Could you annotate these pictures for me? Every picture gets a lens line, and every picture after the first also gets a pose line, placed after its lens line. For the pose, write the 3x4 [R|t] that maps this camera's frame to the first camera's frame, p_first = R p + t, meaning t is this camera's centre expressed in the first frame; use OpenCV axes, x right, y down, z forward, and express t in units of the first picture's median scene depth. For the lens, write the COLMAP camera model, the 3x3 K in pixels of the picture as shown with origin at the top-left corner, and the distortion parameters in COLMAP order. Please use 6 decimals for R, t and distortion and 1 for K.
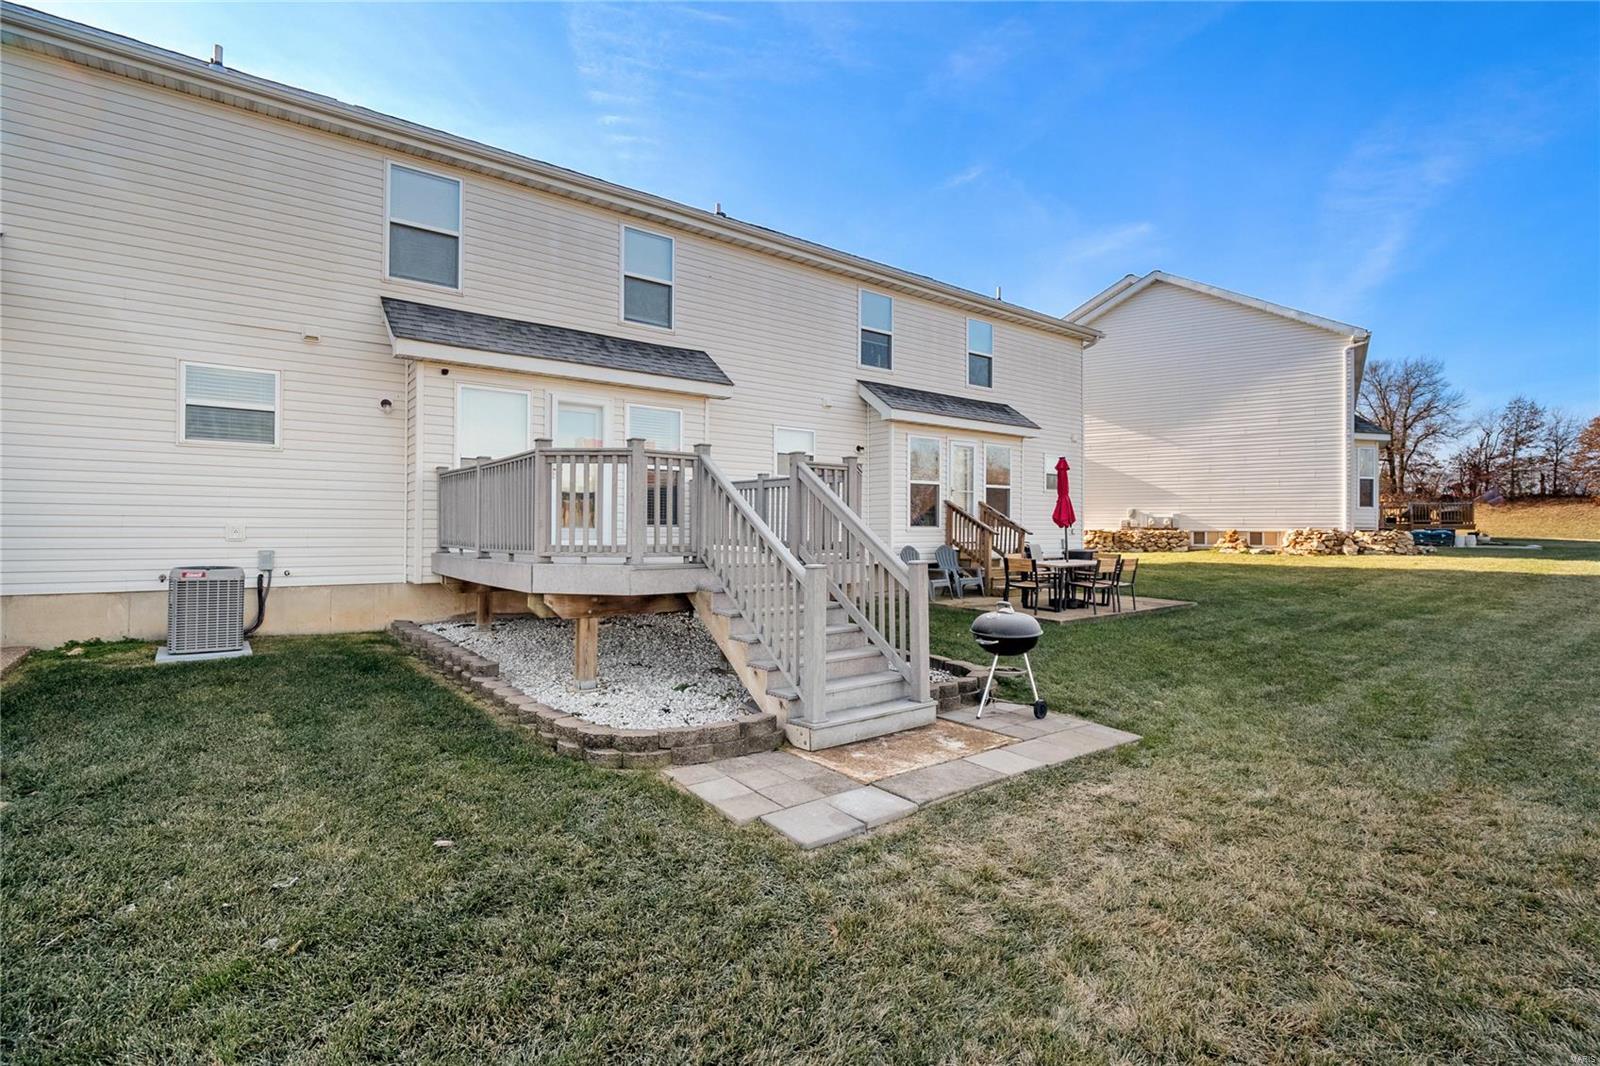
lens RADIAL K [[754.7, 0, 802.8], [0, 754.7, 522.5], [0, 0, 1]] dist [-0.003858, -0.002341]
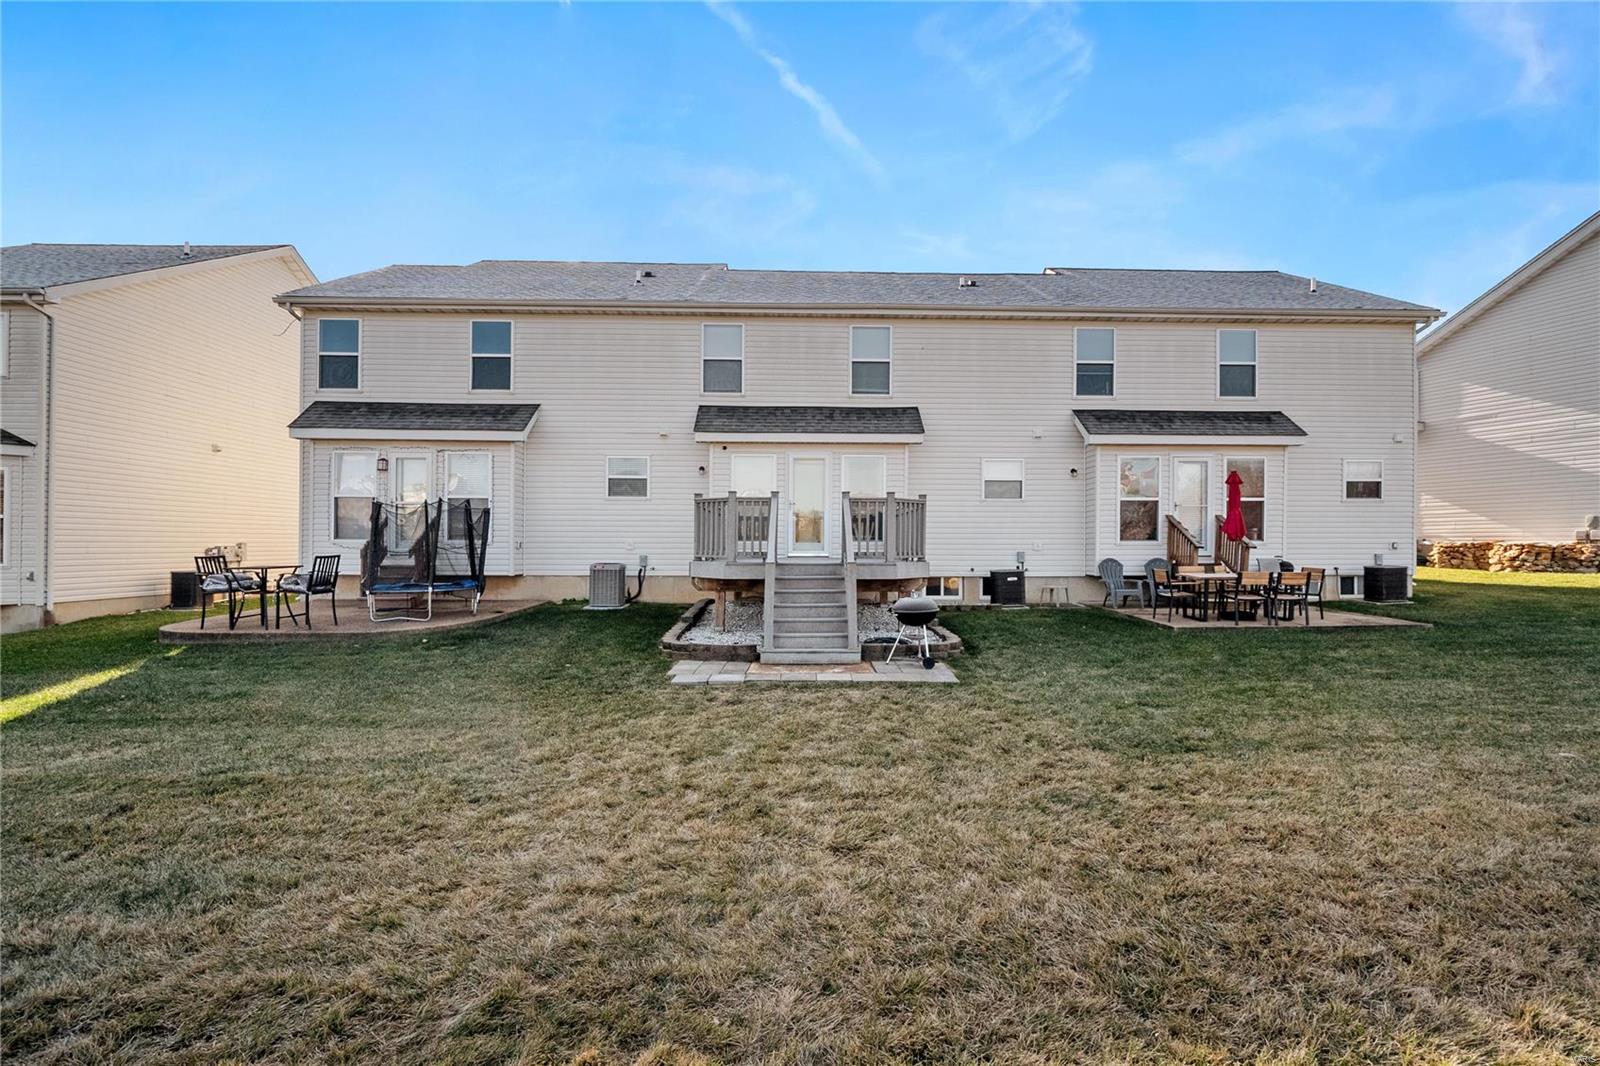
lens RADIAL K [[754.7, 0, 798.5], [0, 754.7, 541.8], [0, 0, 1]] dist [-0.003858, -0.002341]
pose [[0.798675, -0.006314, -0.601730, 0.534406], [0.007229, 0.999973, -0.000898, 0.005885], [0.601719, -0.003633, 0.798699, -0.179460]]
